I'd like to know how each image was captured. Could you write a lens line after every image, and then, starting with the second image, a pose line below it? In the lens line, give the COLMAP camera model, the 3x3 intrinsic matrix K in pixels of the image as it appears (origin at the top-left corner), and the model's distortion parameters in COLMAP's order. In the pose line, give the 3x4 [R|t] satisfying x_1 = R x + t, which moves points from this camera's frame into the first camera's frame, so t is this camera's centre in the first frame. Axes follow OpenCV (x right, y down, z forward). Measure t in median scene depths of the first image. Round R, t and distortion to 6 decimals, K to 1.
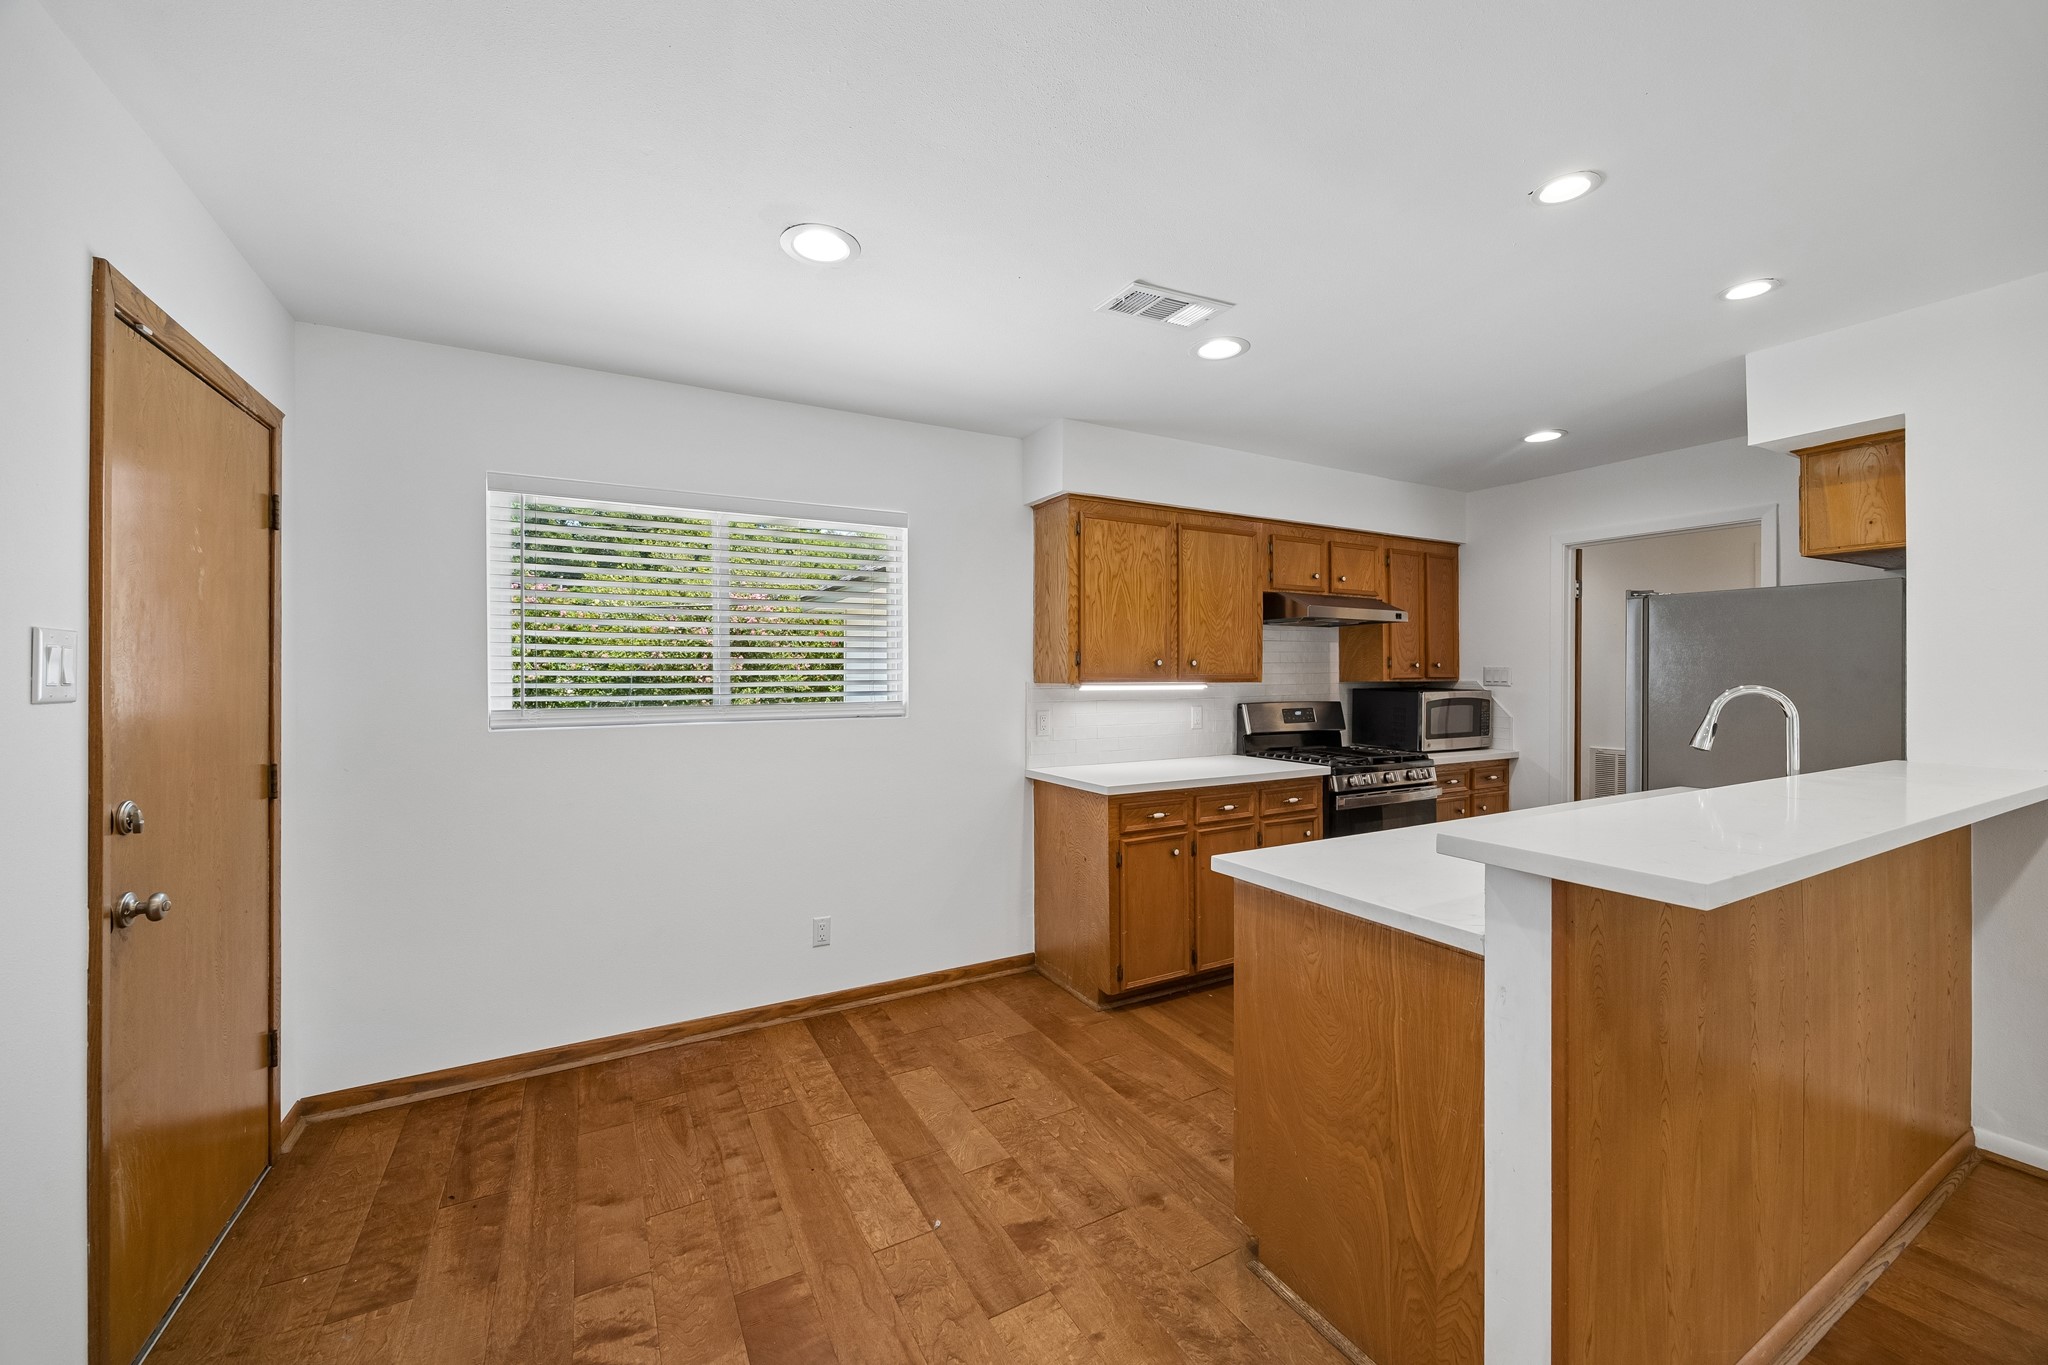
lens RADIAL K [[790.3, 0, 1032.2], [0, 790.3, 676.7], [0, 0, 1]] dist [-0.004318, -0.000109]
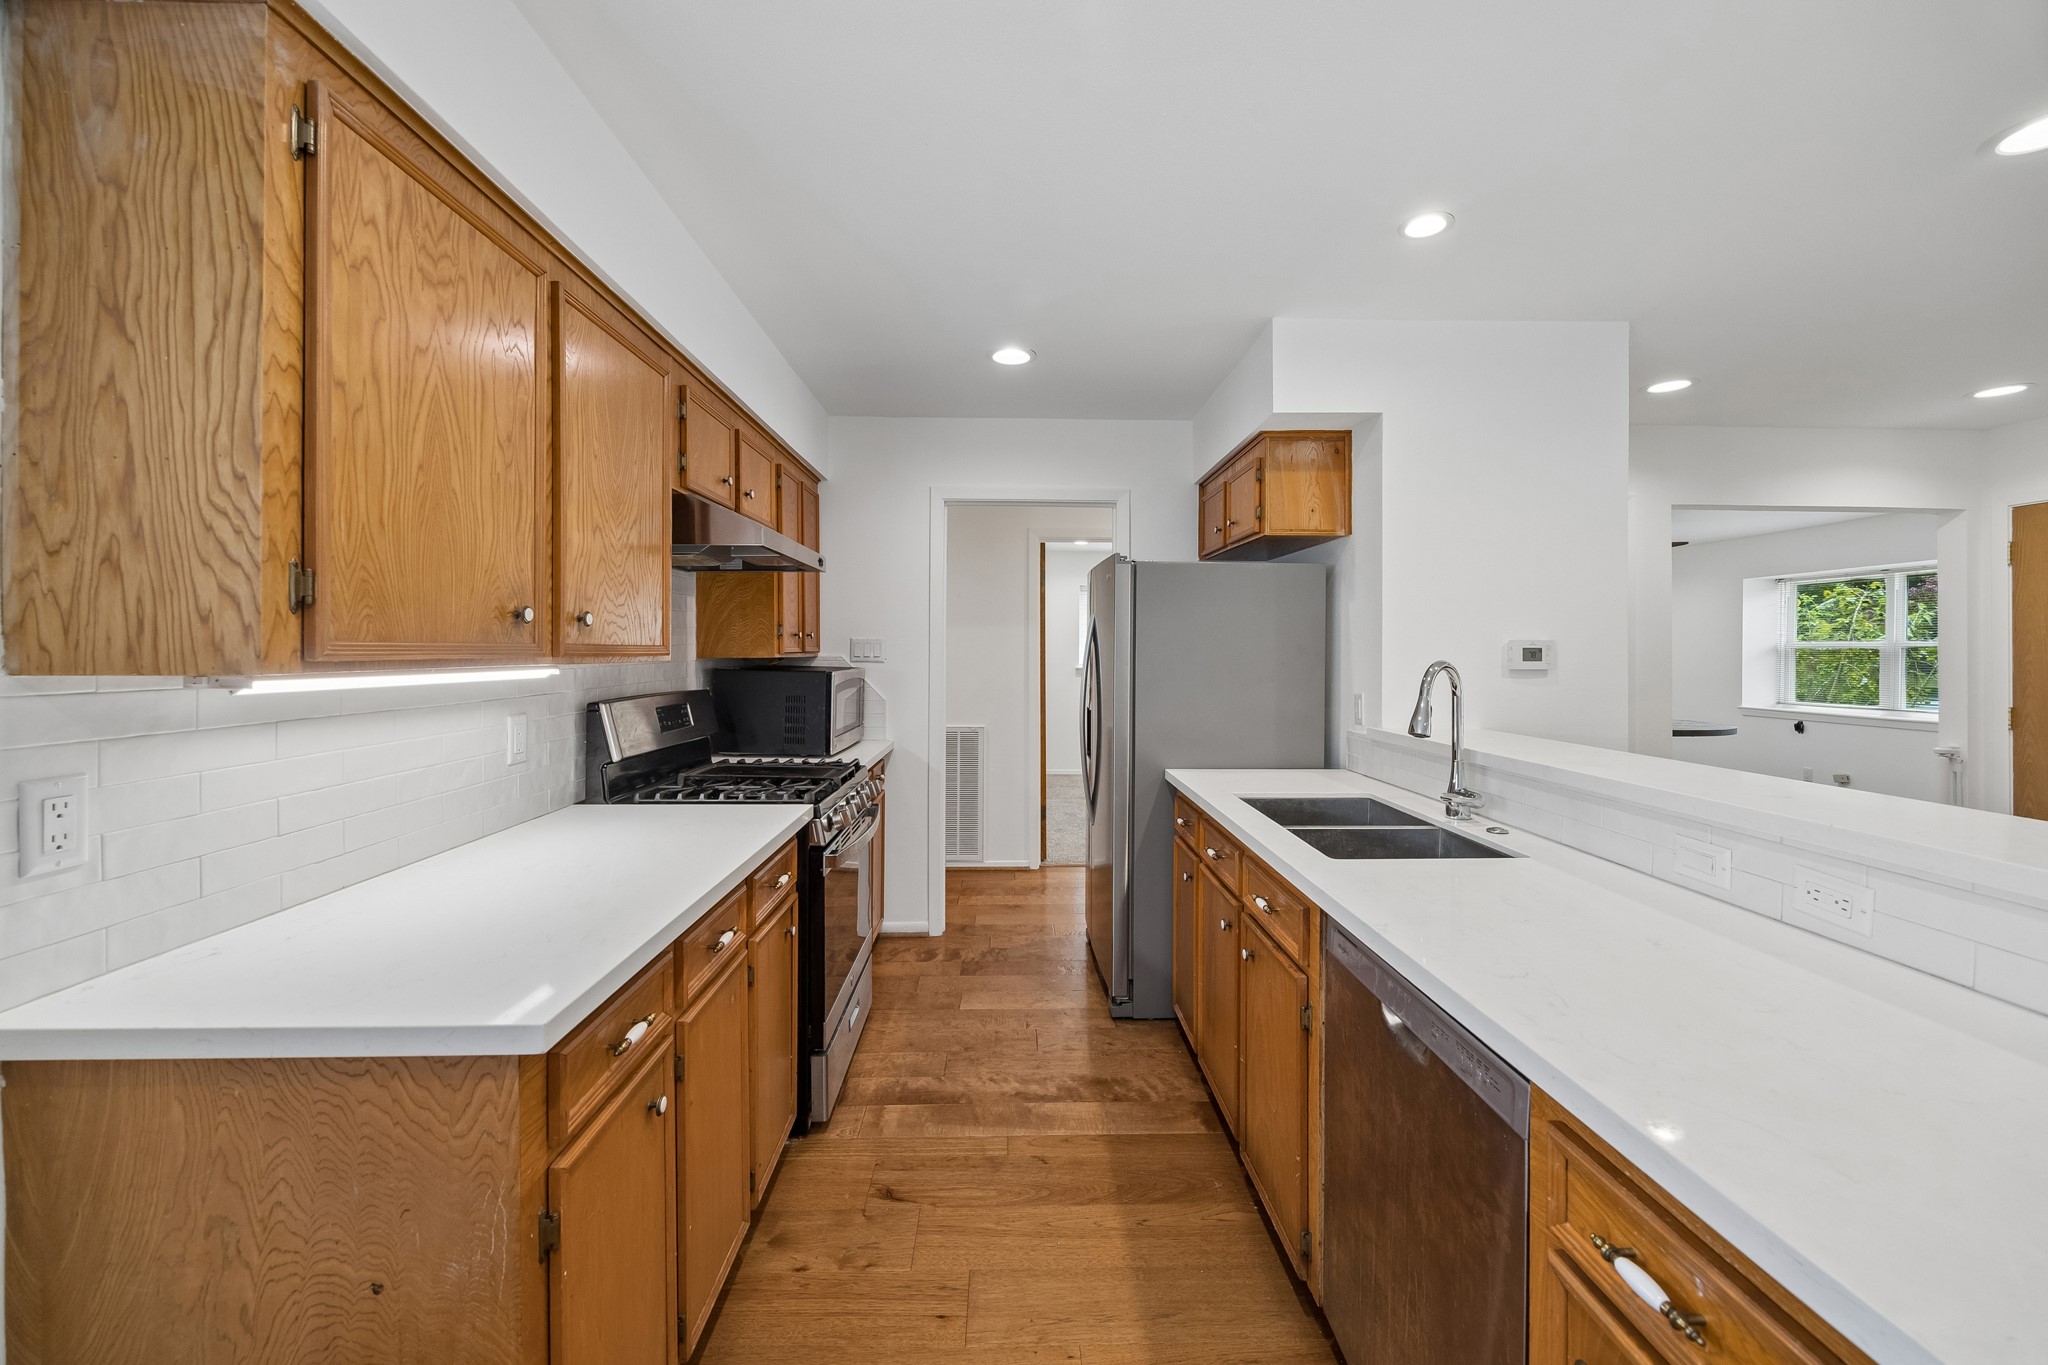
lens RADIAL K [[790.3, 0, 1019.1], [0, 790.3, 650.6], [0, 0, 1]] dist [-0.004318, -0.000109]
pose [[0.471739, 0.000740, 0.881738, -0.069673], [-0.002440, 0.999997, 0.000466, -0.000813], [-0.881735, -0.002371, 0.471740, 0.621820]]
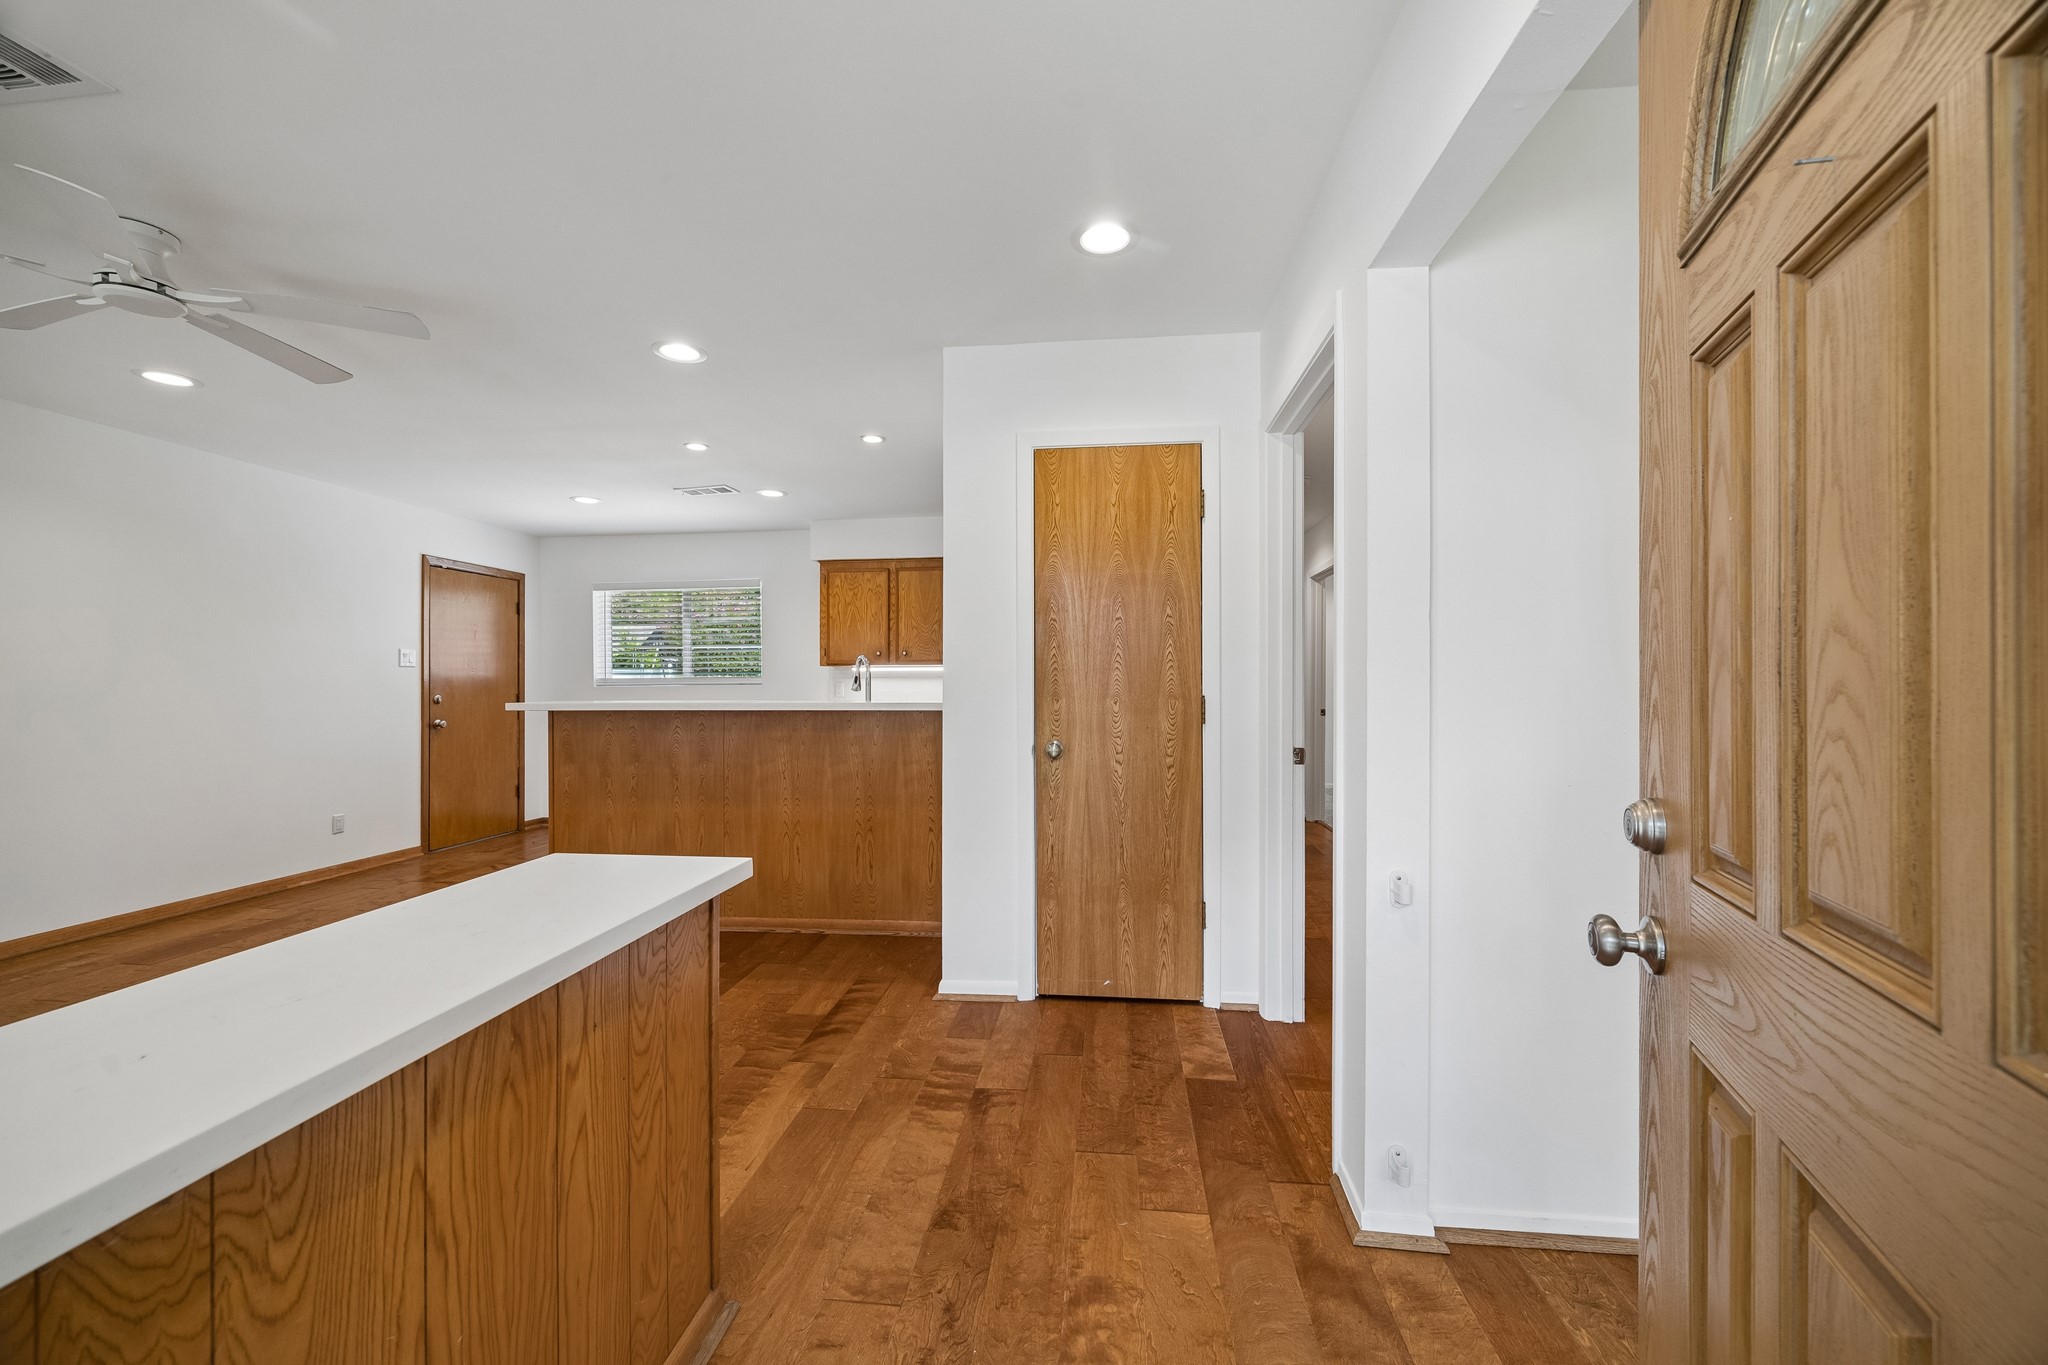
lens RADIAL K [[790.3, 0, 1030.7], [0, 790.3, 684.2], [0, 0, 1]] dist [-0.004318, -0.000109]
pose [[0.814717, -0.005008, -0.579837, 1.432443], [0.004893, 0.999986, -0.001762, 0.053148], [0.579838, -0.001401, 0.814731, -0.178012]]
